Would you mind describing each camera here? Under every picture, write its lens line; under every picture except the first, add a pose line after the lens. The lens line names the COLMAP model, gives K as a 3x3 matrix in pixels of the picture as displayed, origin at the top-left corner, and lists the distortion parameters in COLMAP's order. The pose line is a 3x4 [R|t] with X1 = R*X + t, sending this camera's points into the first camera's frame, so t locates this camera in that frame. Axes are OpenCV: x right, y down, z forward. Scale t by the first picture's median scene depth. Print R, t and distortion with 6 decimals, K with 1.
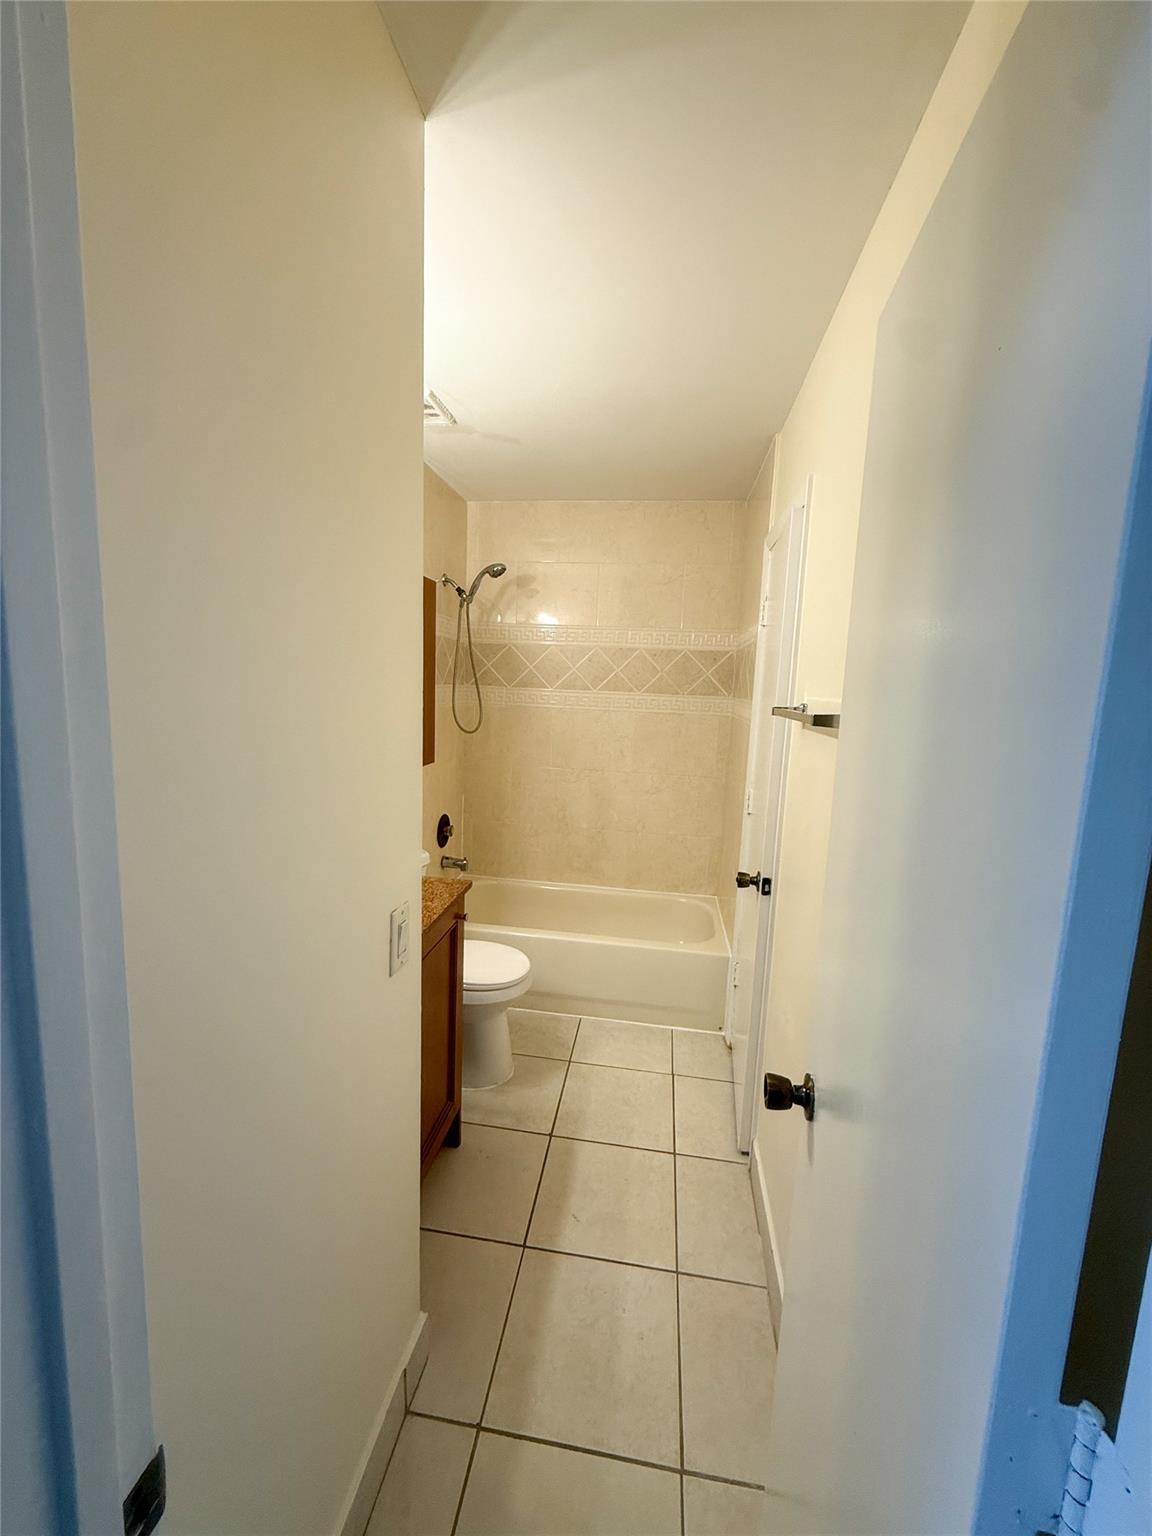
lens RADIAL K [[611.3, 0, 574.7], [0, 611.3, 764.7], [0, 0, 1]] dist [-0.009537, 0.000281]
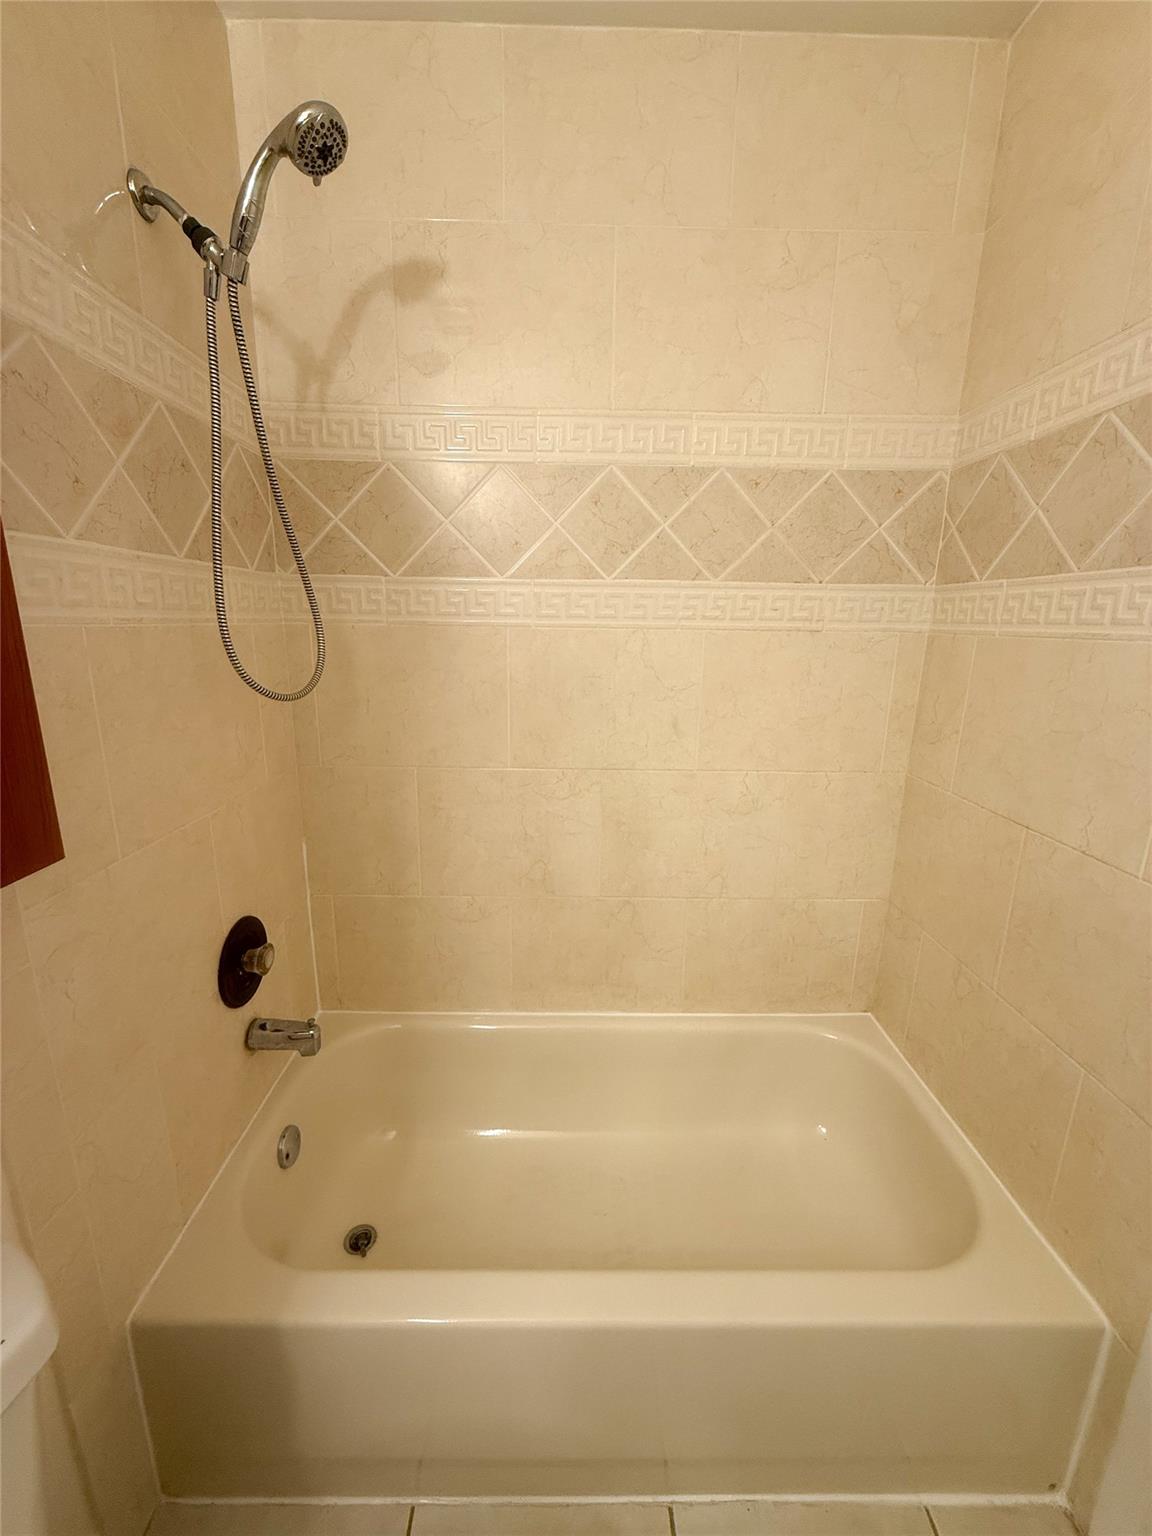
lens RADIAL K [[611.3, 0, 576.8], [0, 611.3, 767.6], [0, 0, 1]] dist [-0.009537, 0.000281]
pose [[0.987667, -0.062452, 0.143578, -0.055972], [0.047539, 0.993331, 0.105045, -0.039661], [-0.149181, -0.096924, 0.984048, 0.593074]]
